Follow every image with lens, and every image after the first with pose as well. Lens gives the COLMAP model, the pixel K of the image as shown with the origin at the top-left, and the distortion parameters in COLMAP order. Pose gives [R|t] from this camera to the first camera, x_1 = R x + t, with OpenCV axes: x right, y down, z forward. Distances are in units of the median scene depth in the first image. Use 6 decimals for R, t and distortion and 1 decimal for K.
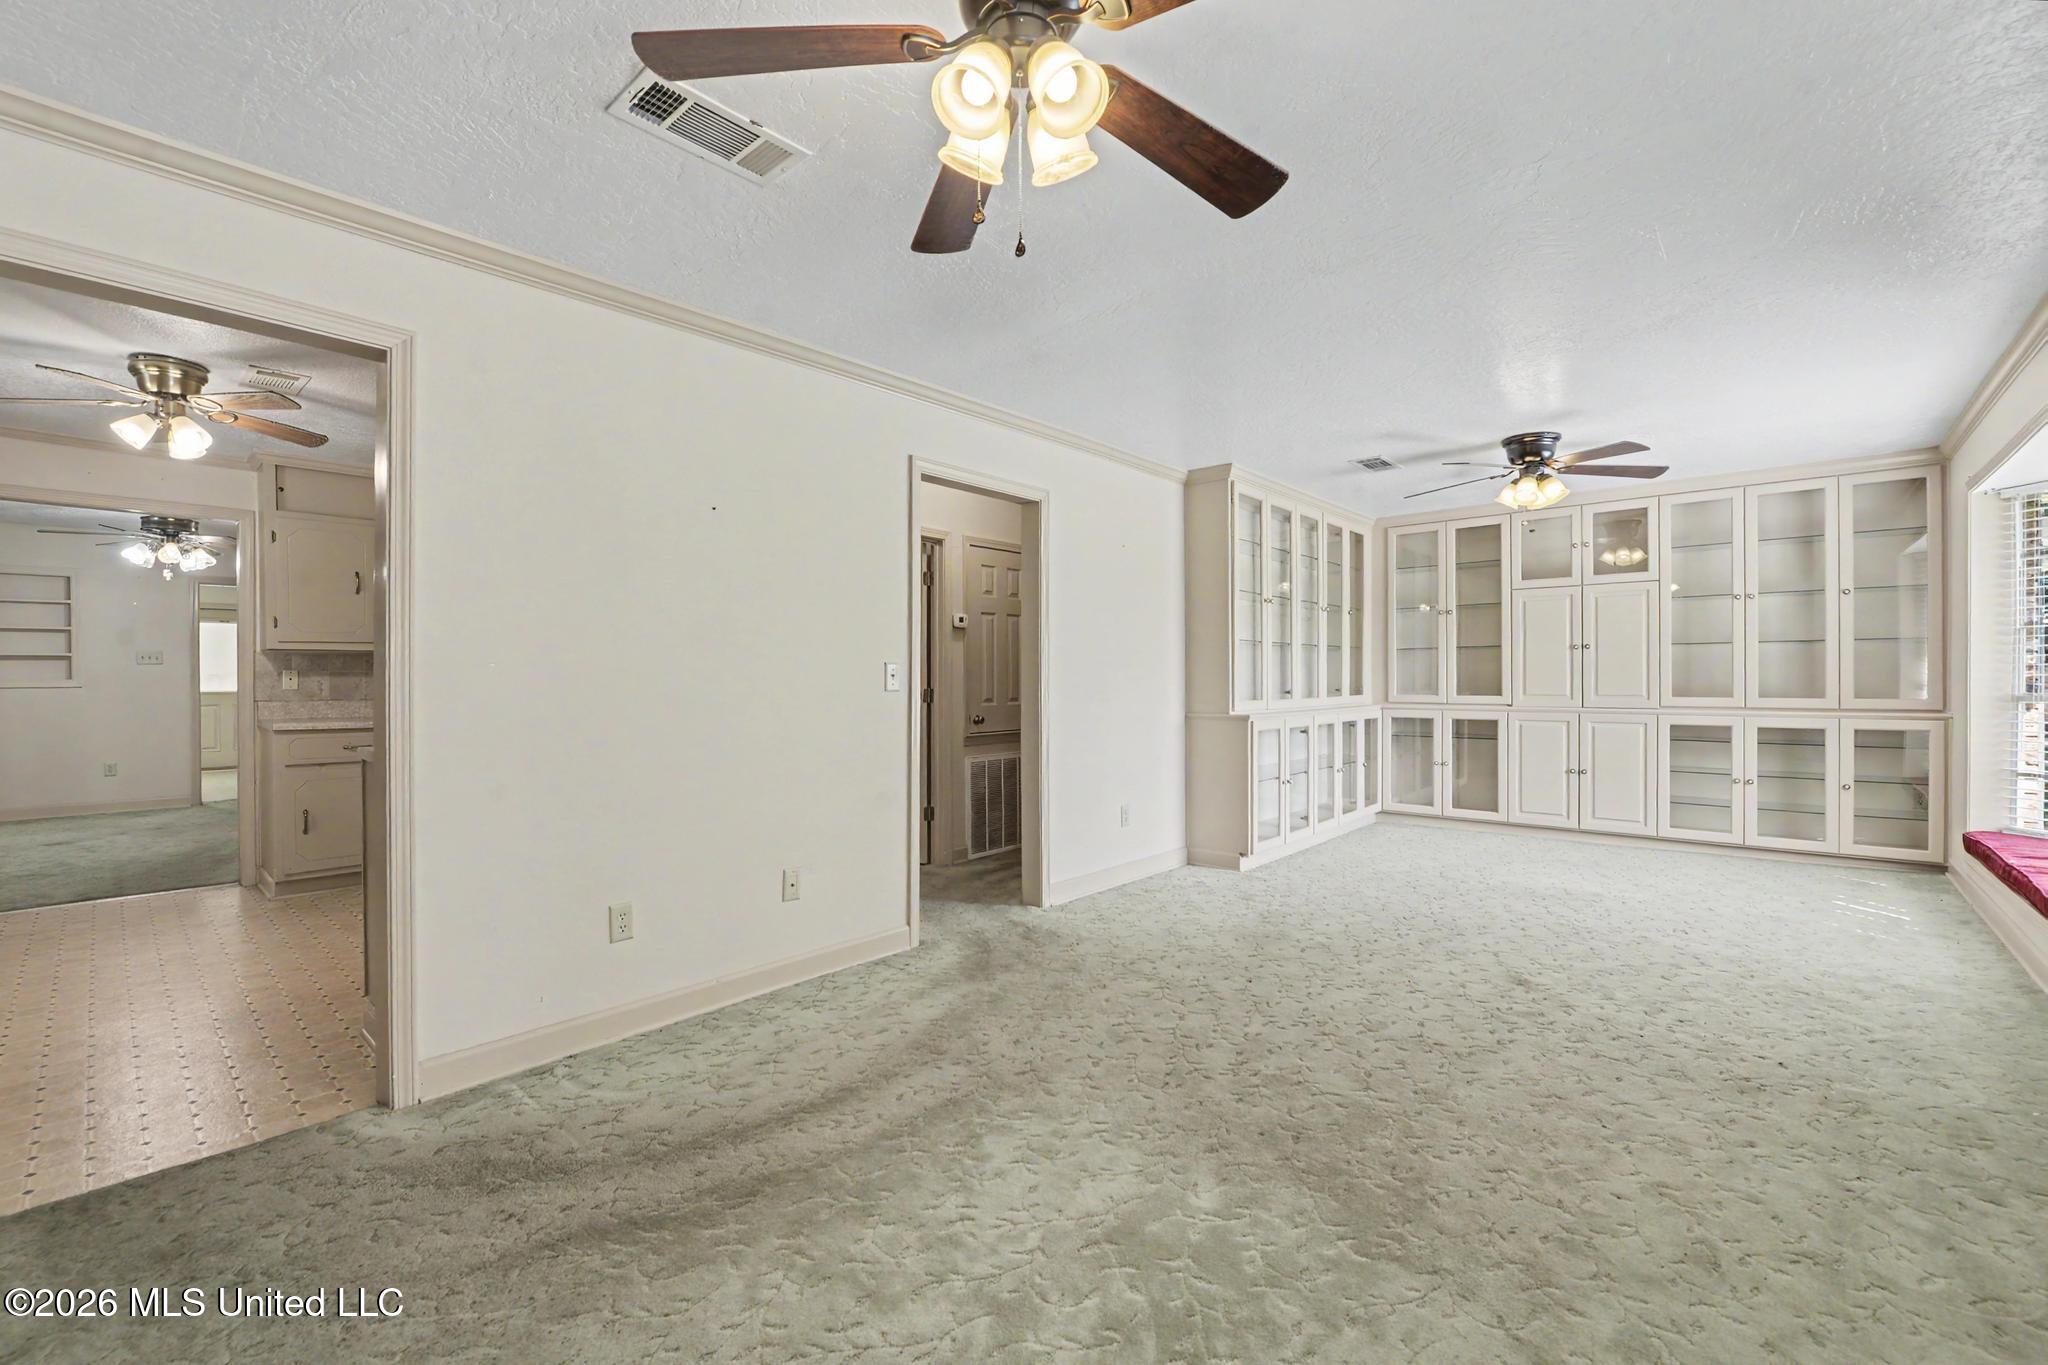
lens RADIAL K [[834.2, 0, 1004.1], [0, 834.2, 681.7], [0, 0, 1]] dist [-0.018169, -0.001079]
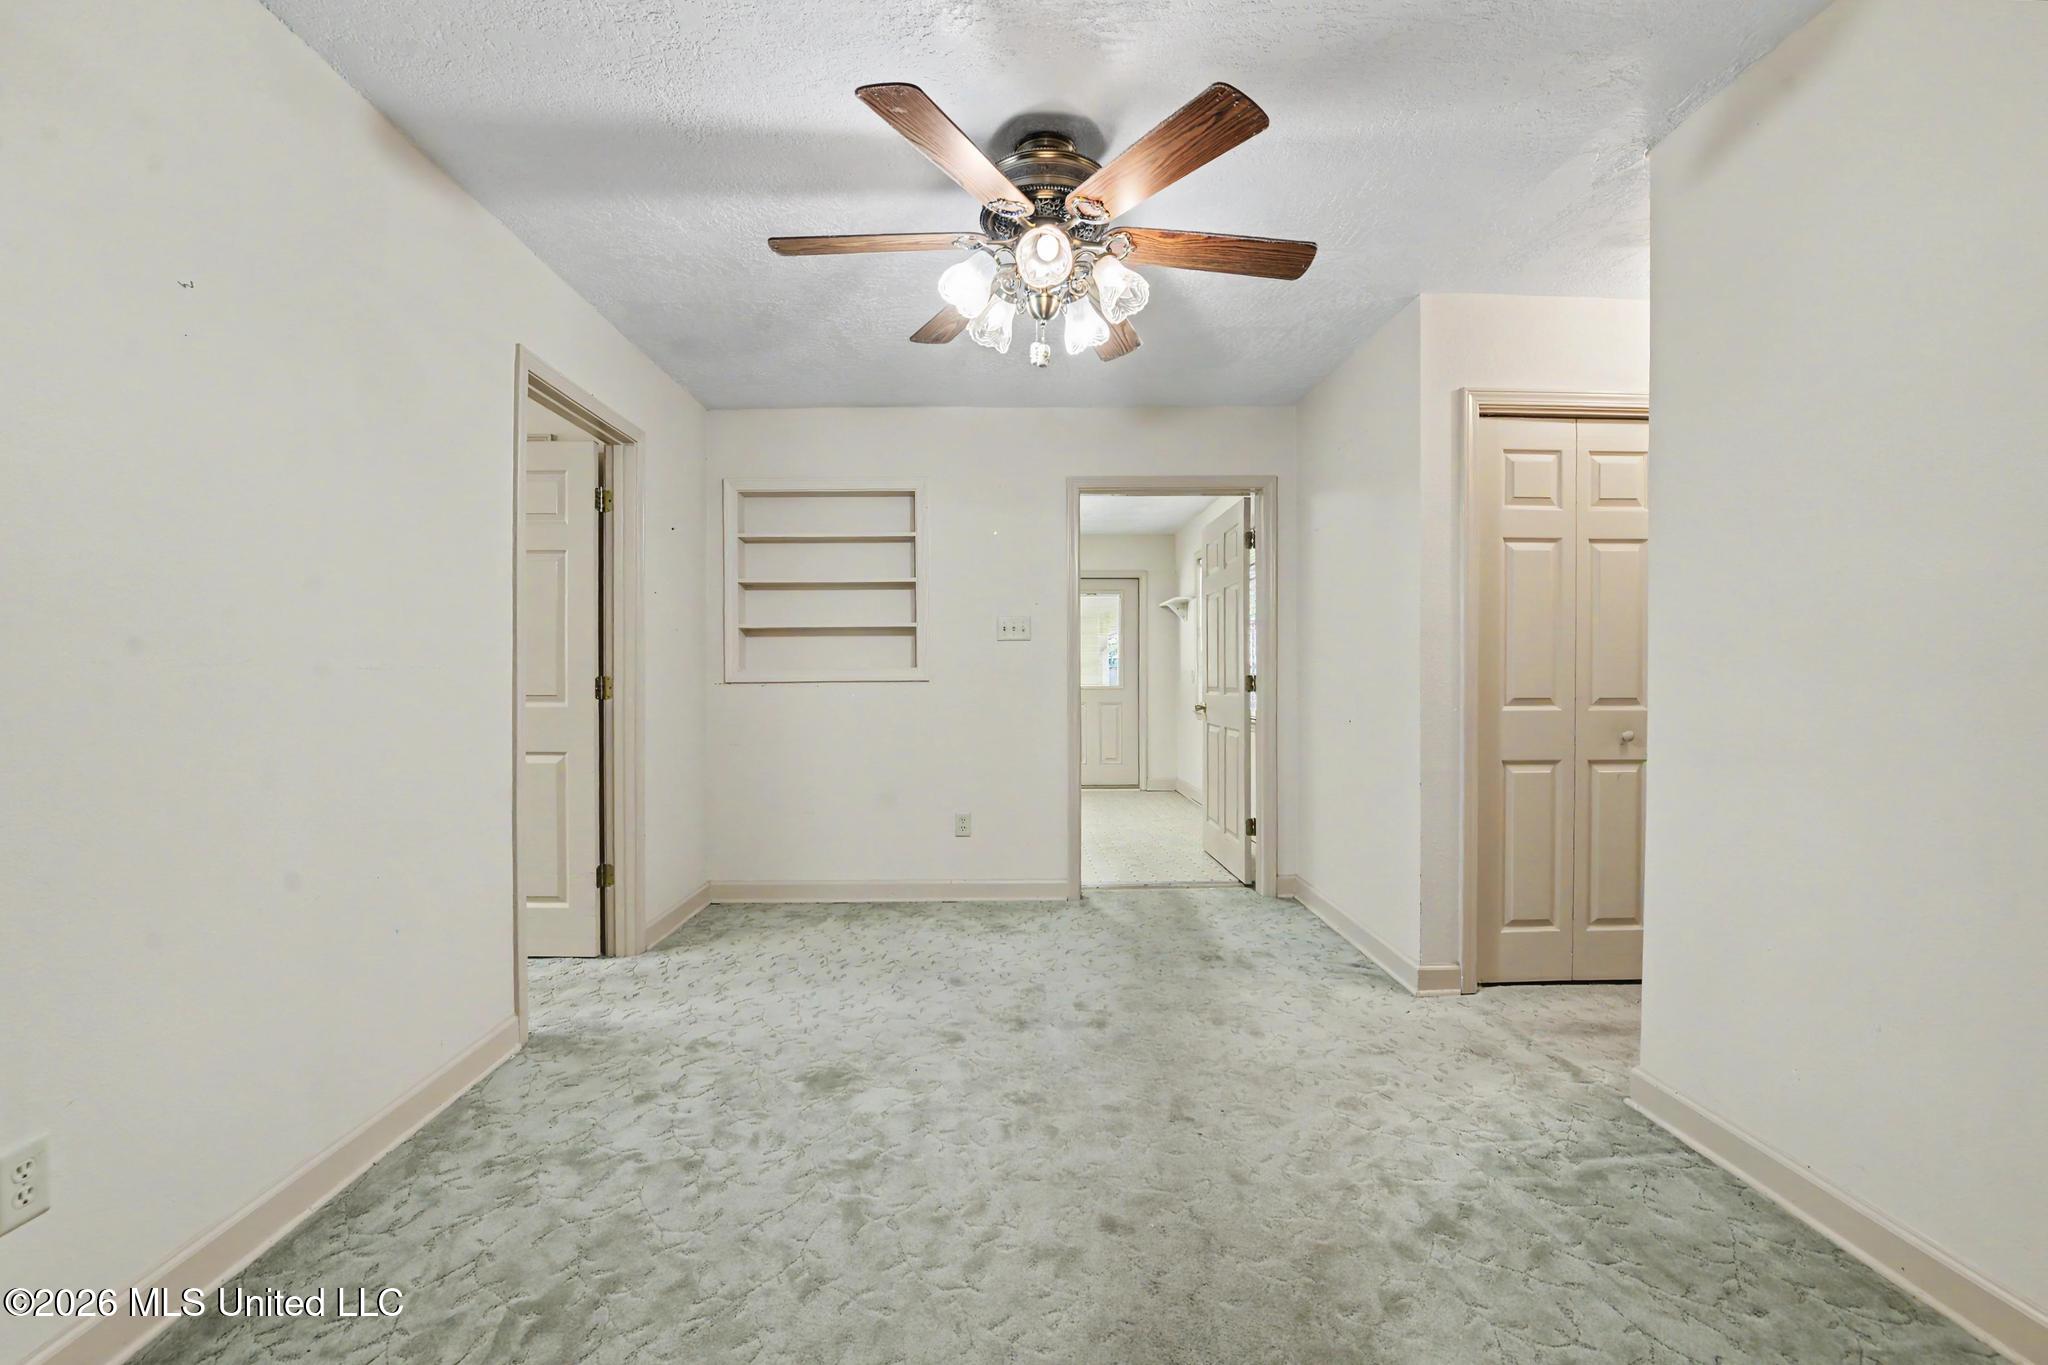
lens RADIAL K [[720.1, 0, 1015.4], [0, 720.1, 684.2], [0, 0, 1]] dist [0.001330, 0.000037]
pose [[0.690803, 0.004979, -0.723026, -1.042677], [-0.004647, 0.999986, 0.002446, 0.012527], [0.723028, 0.001670, 0.690817, 1.001546]]
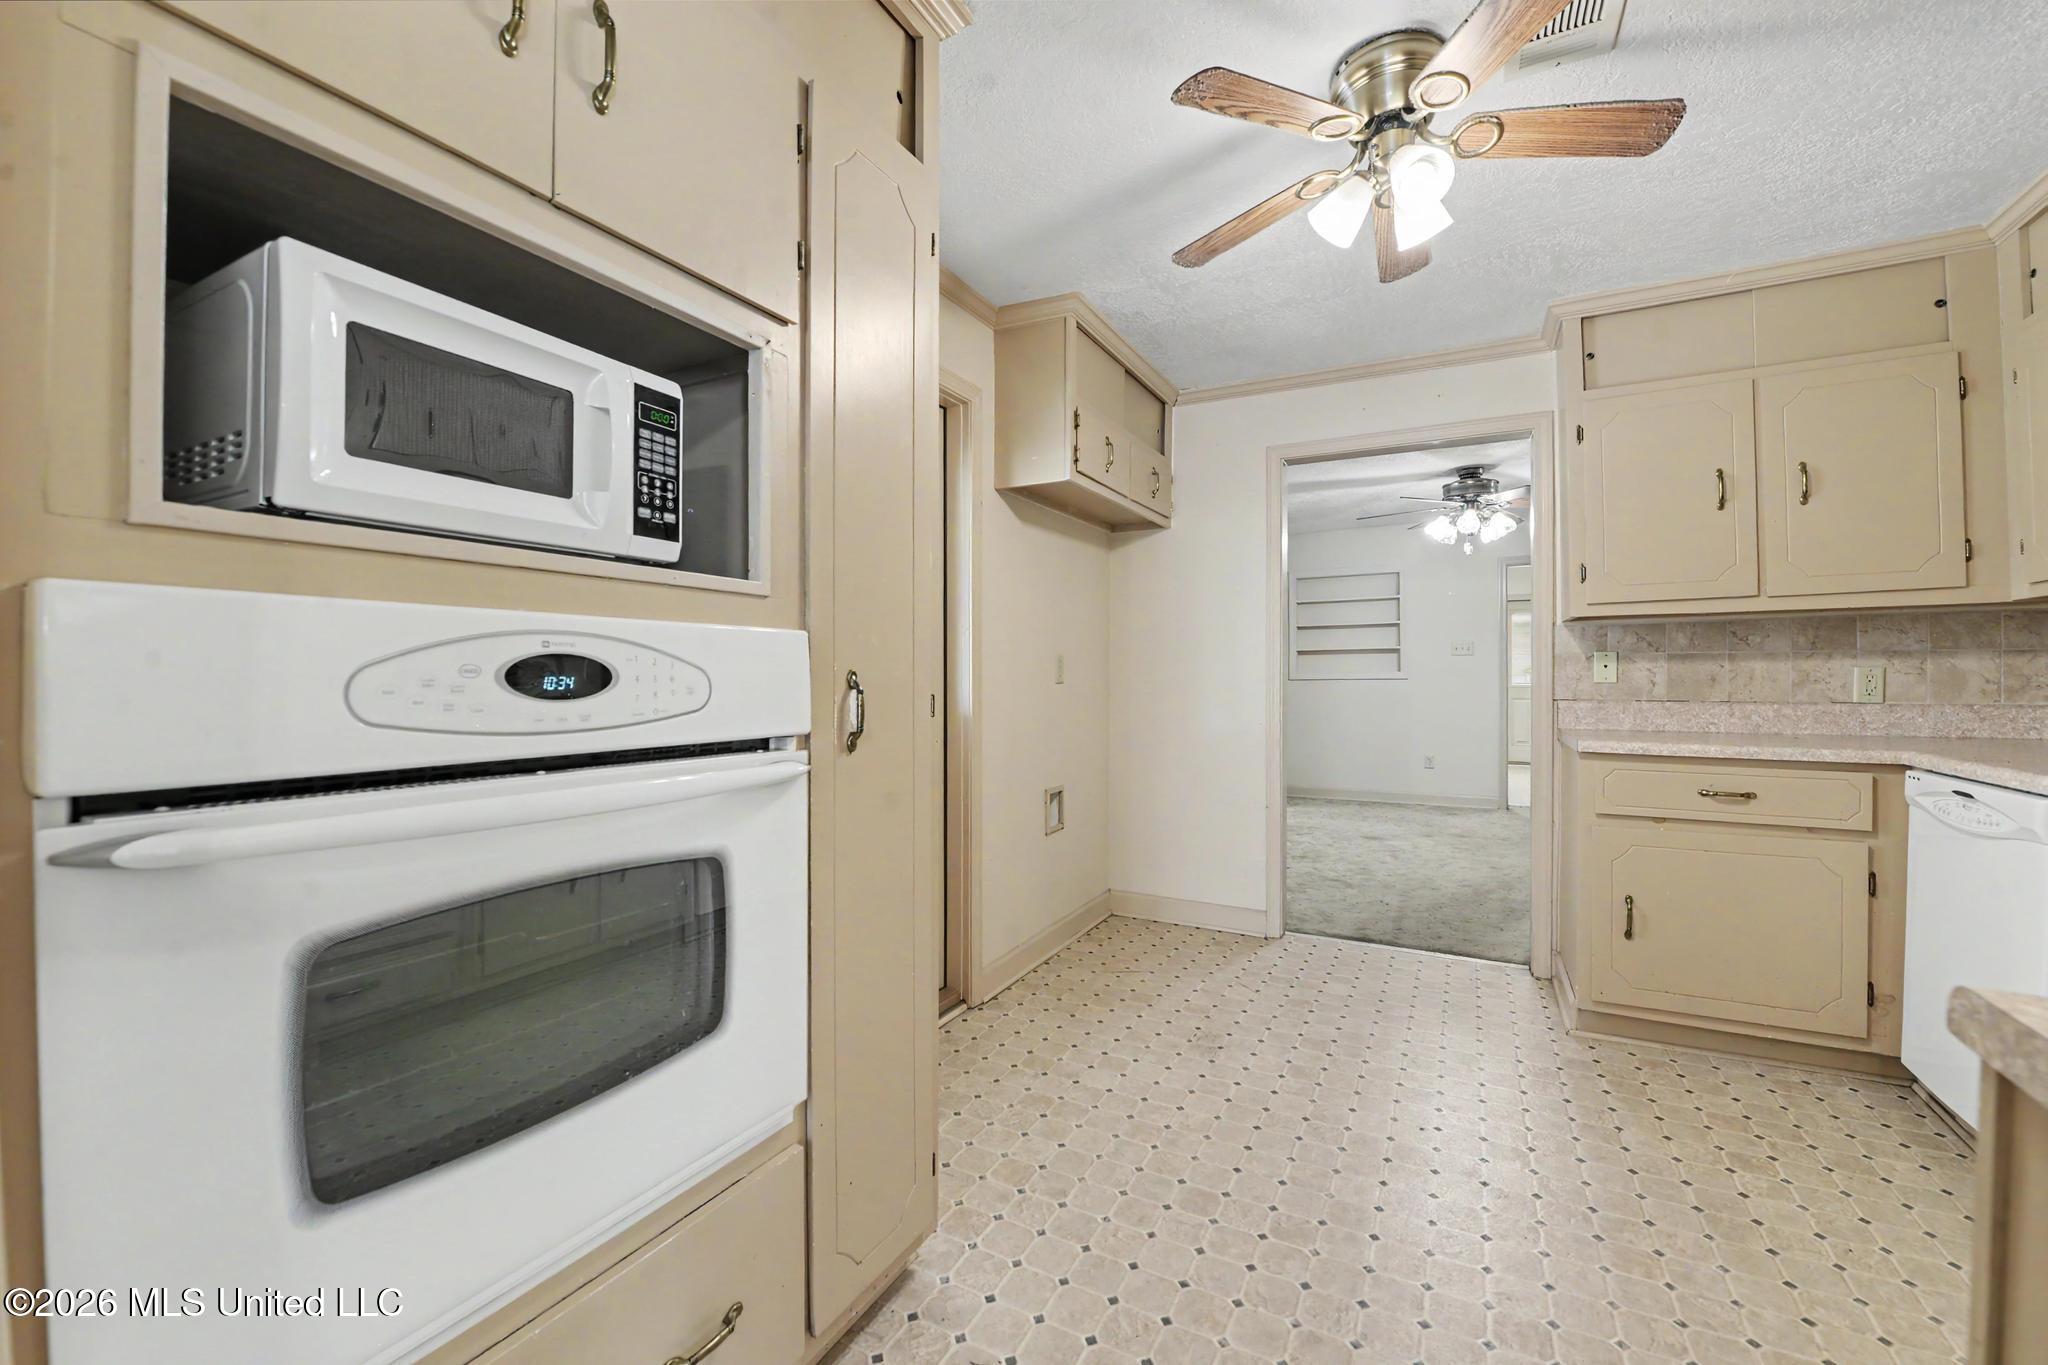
lens RADIAL K [[834.2, 0, 1017.9], [0, 834.2, 679.6], [0, 0, 1]] dist [-0.018169, -0.001079]
pose [[0.242985, 0.006876, -0.970006, -0.350068], [-0.003800, 0.999974, 0.006137, 0.004430], [0.970023, 0.002195, 0.243005, 0.395272]]
